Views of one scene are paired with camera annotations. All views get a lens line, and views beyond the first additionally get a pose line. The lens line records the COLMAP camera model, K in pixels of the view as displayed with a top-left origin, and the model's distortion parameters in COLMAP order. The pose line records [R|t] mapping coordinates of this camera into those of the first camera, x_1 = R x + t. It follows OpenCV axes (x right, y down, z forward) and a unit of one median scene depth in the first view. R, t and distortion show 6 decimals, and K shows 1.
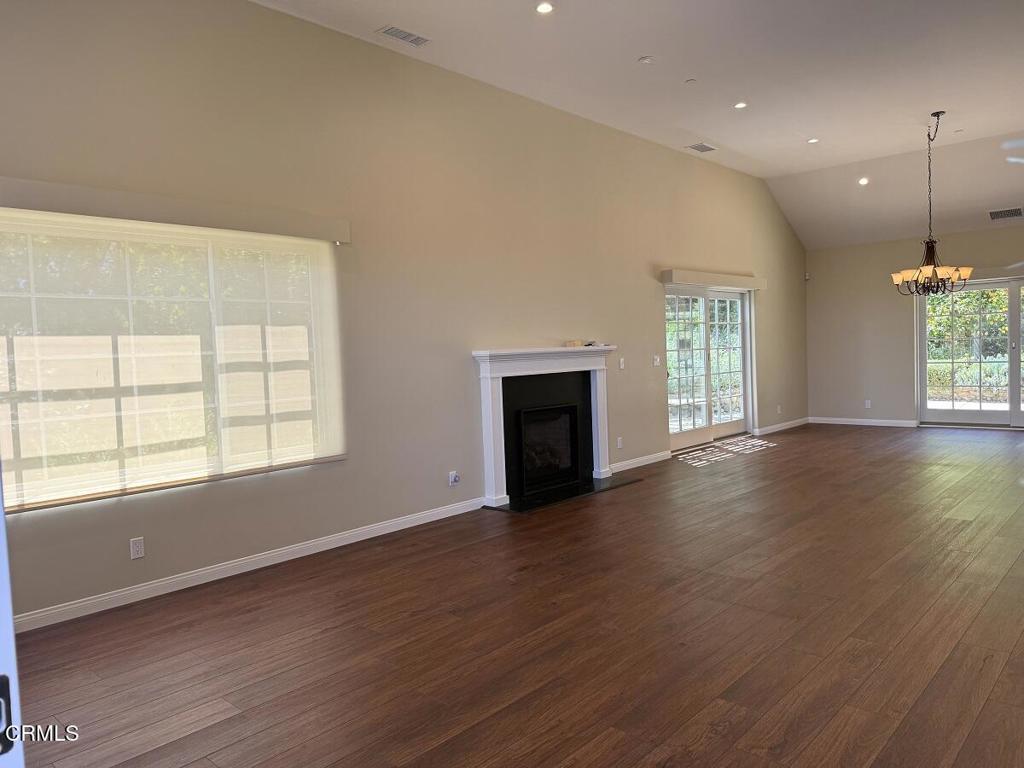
lens RADIAL K [[724.7, 0, 513.6], [0, 724.7, 381.6], [0, 0, 1]] dist [-0.001805, -0.022329]
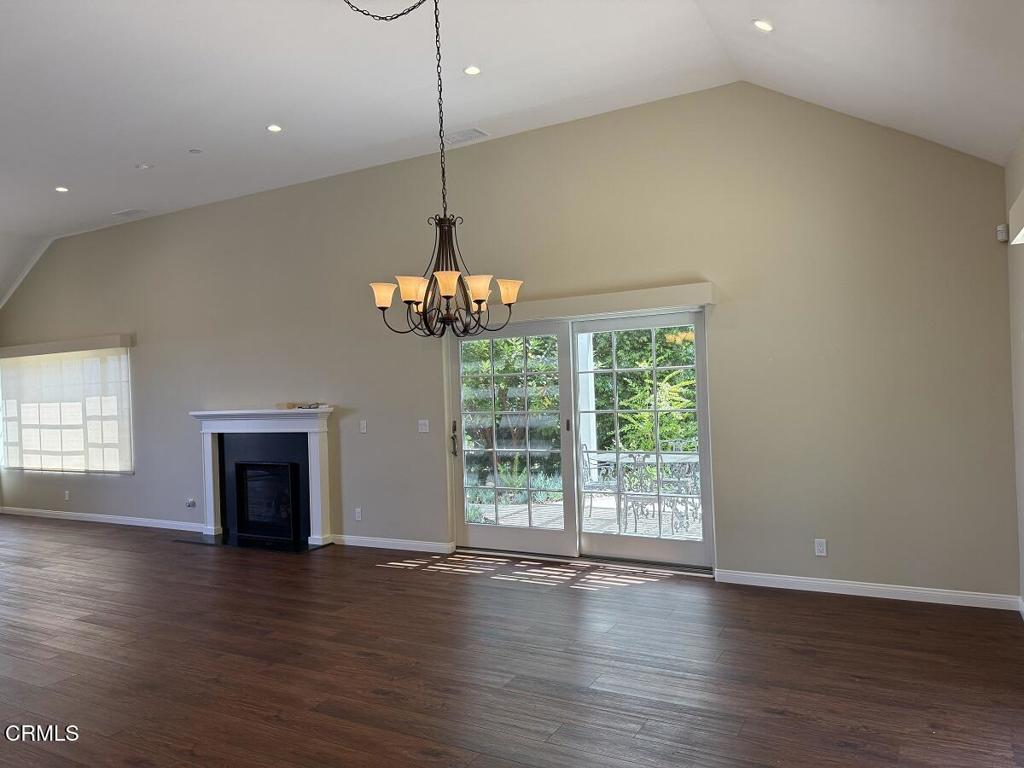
lens RADIAL K [[724.7, 0, 512.8], [0, 724.7, 384.1], [0, 0, 1]] dist [-0.001805, -0.022329]
pose [[0.247005, 0.027536, -0.968623, 1.669347], [-0.012389, 0.999604, 0.025257, -0.162437], [0.968935, 0.005762, 0.247249, 1.492257]]
